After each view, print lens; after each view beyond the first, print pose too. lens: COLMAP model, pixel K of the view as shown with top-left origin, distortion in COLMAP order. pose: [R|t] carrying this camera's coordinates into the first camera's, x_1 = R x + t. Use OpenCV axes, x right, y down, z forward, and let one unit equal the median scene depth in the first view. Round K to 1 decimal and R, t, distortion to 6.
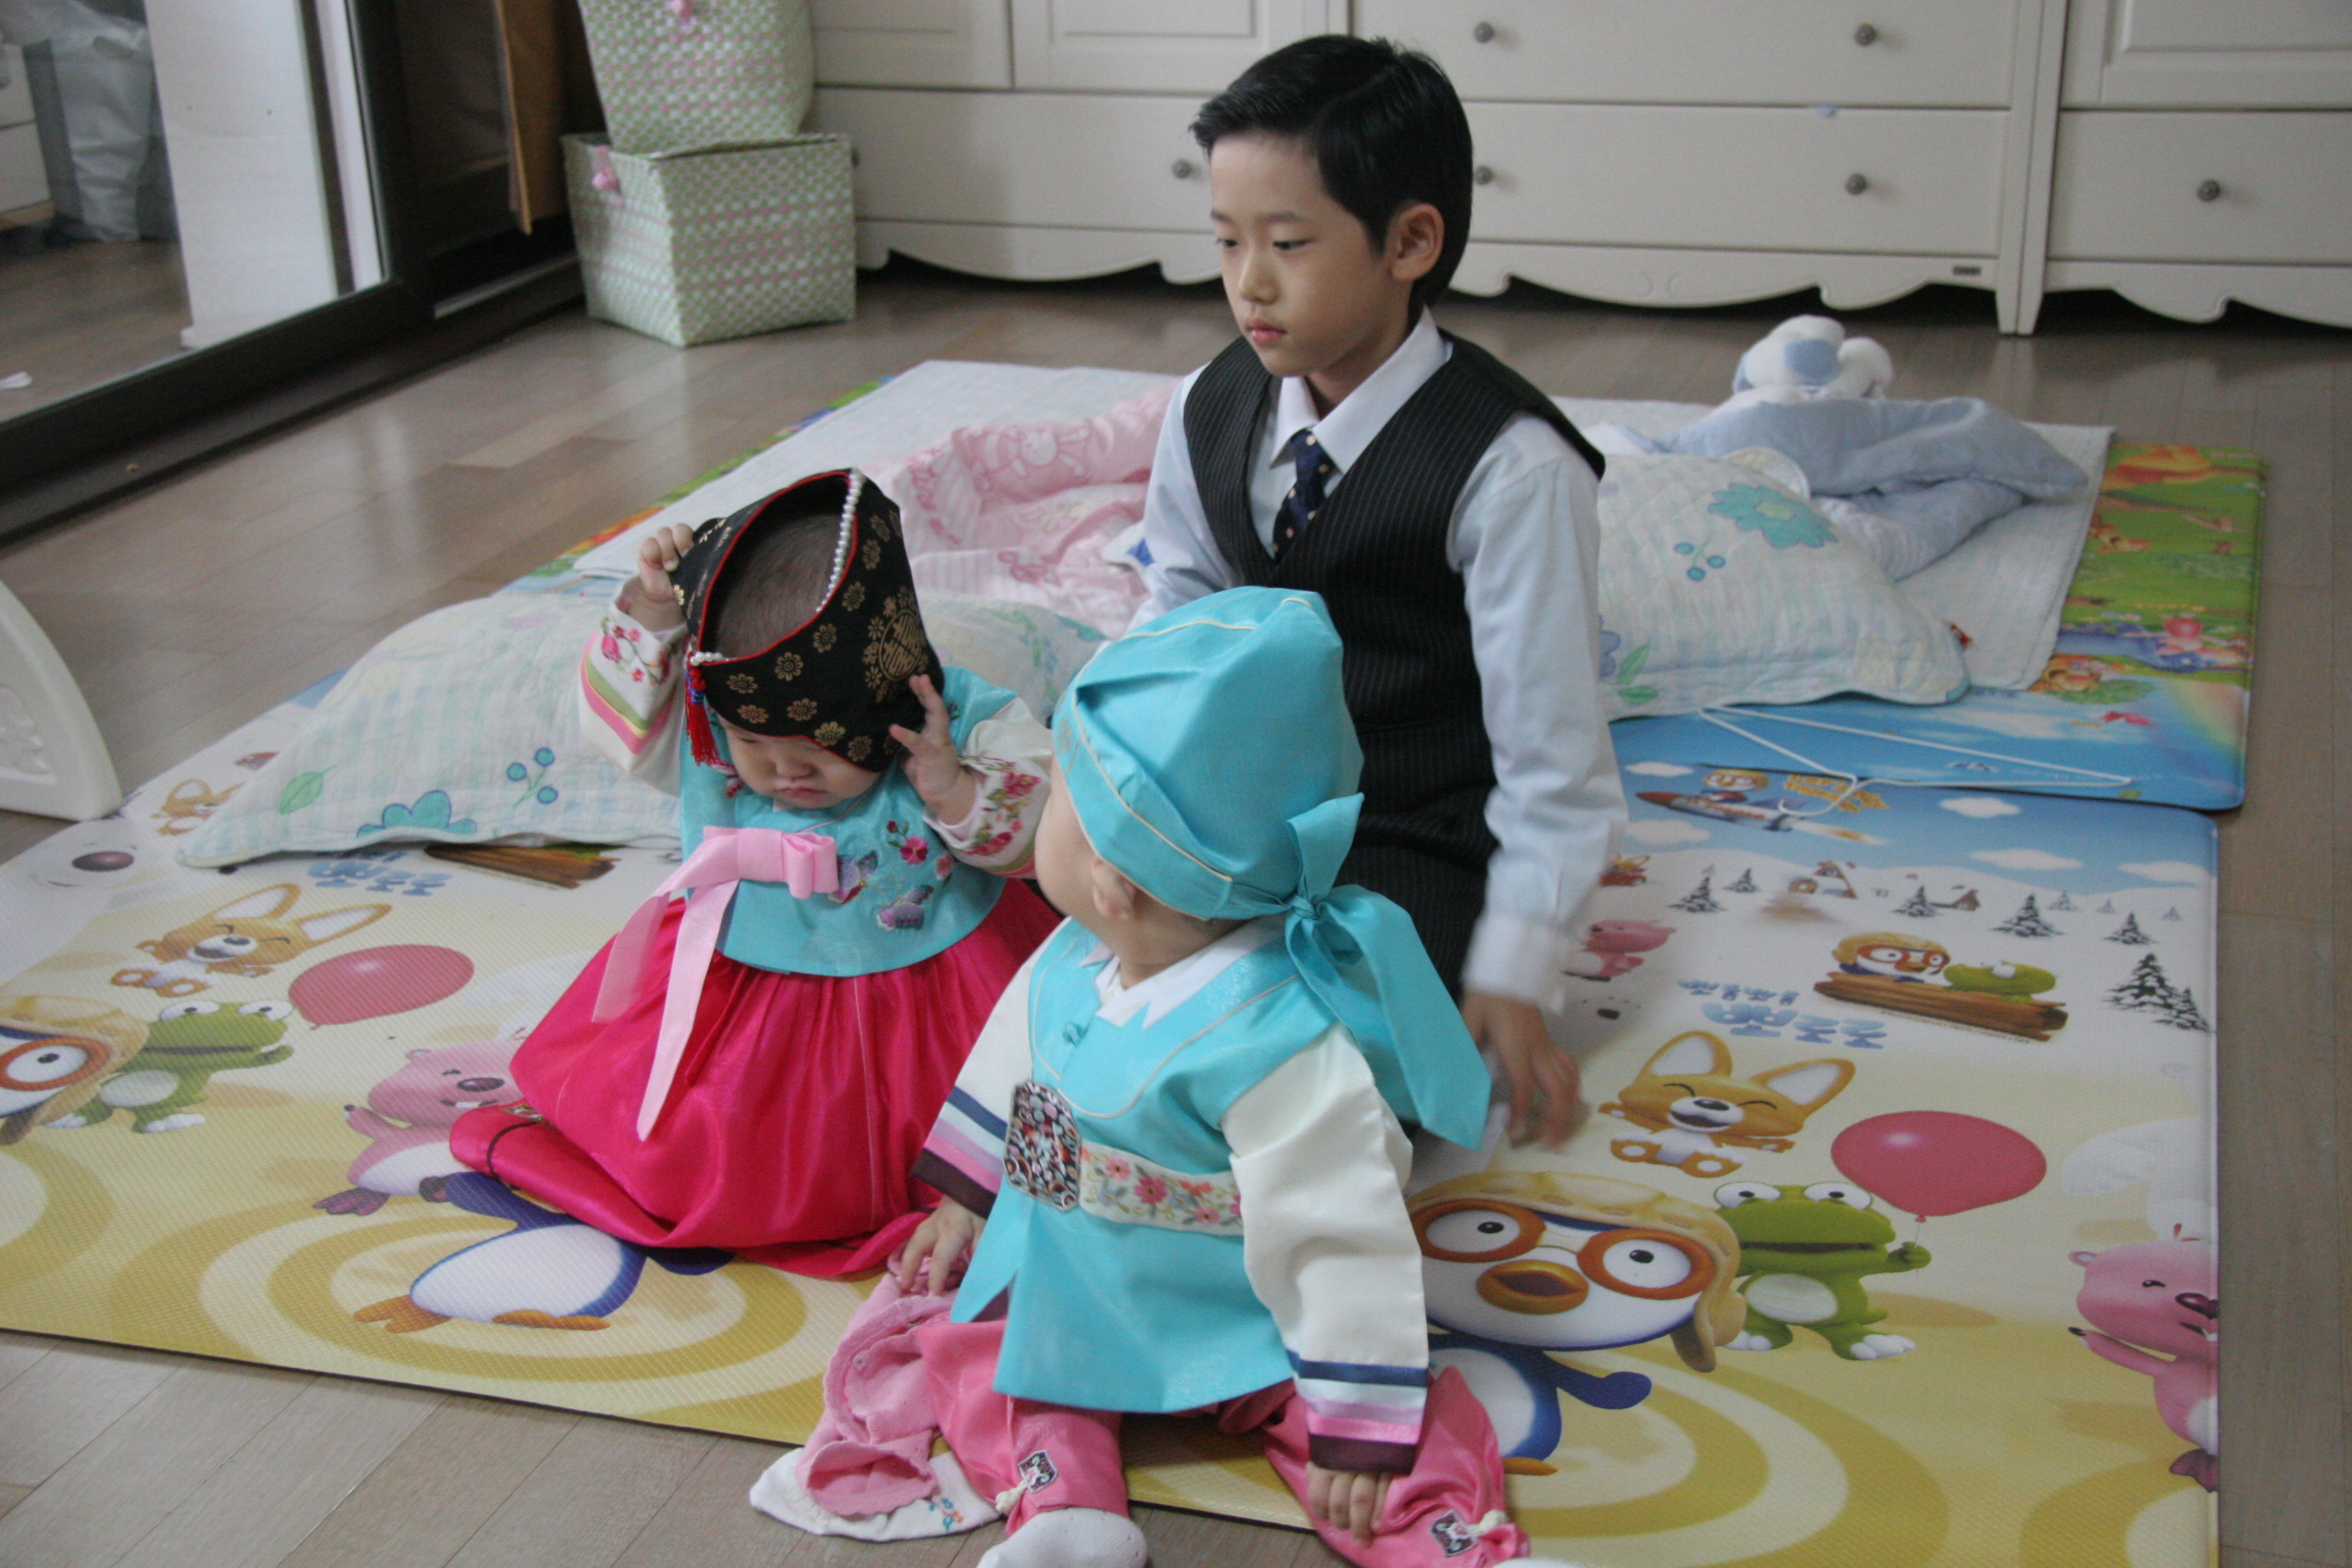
lens RADIAL K [[3083.9, 0, 1184.6], [0, 3083.9, 866.0], [0, 0, 1]] dist [0.016625, 0.279750]
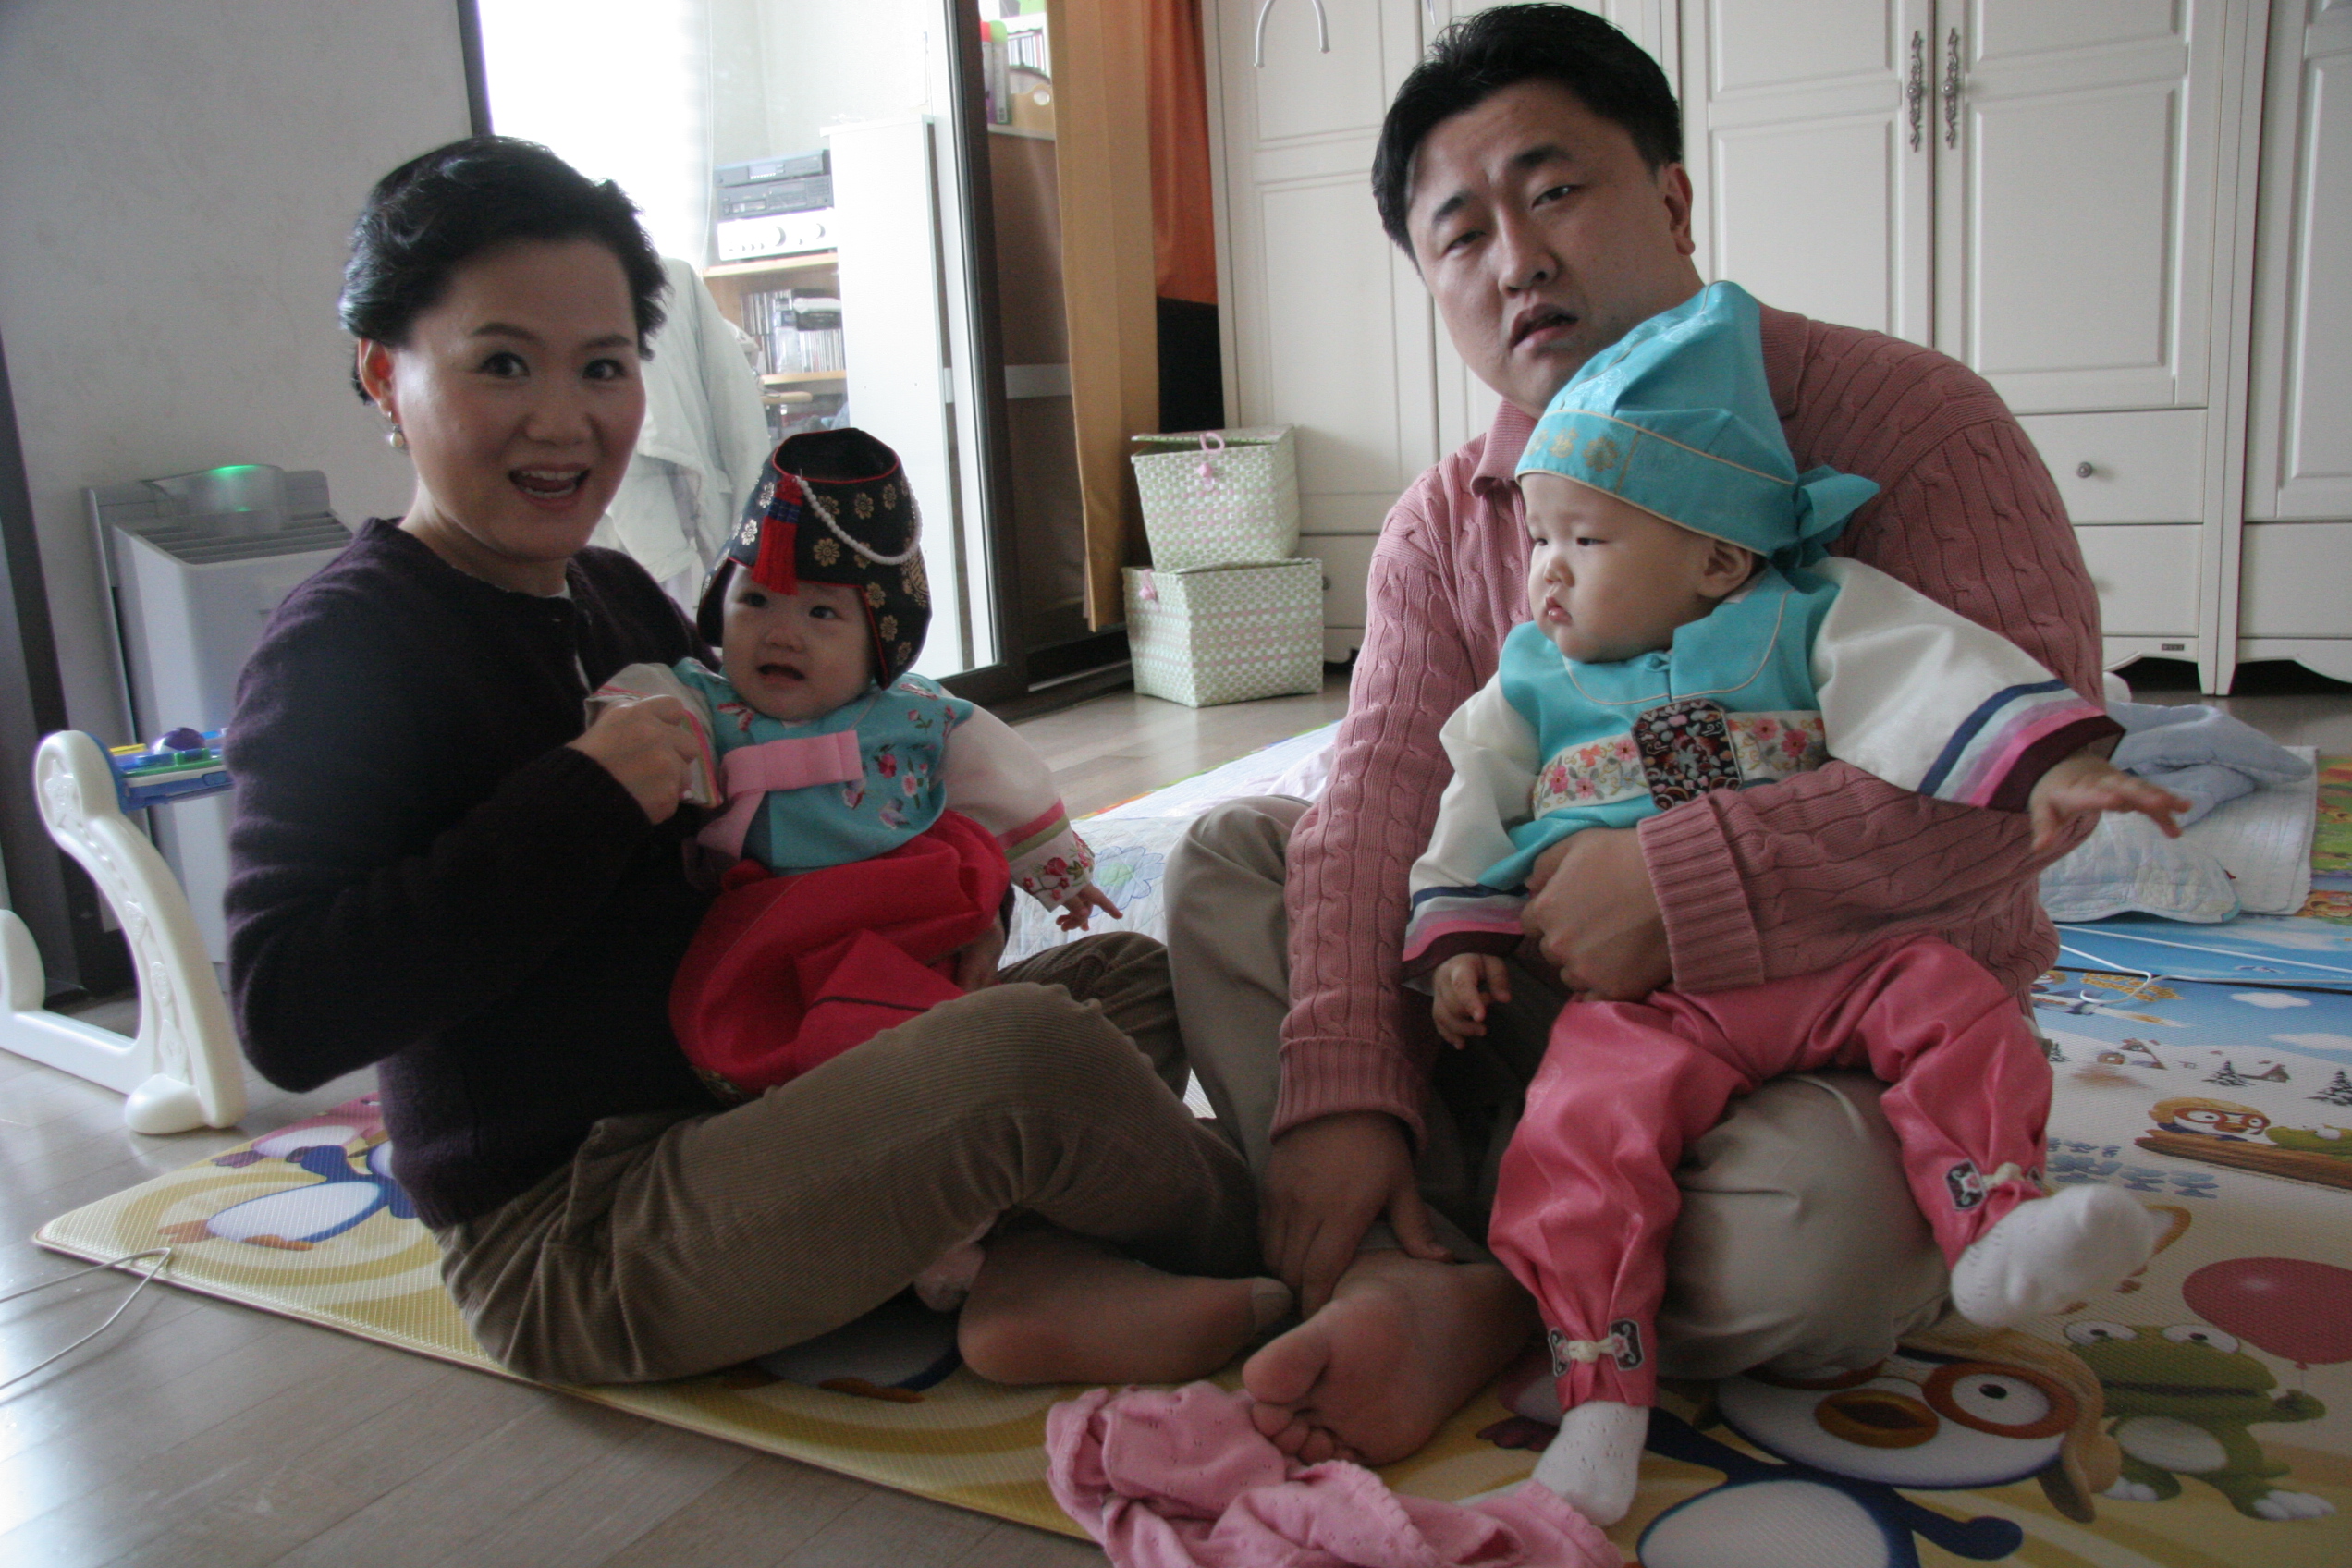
lens RADIAL K [[1960.6, 0, 1179.1], [0, 1960.6, 848.0], [0, 0, 1]] dist [-0.151475, 0.153594]
pose [[0.978708, 0.011695, -0.204925, 0.015558], [-0.043729, 0.987336, -0.152500, 0.042474], [0.200546, 0.158214, 0.966824, 0.248707]]
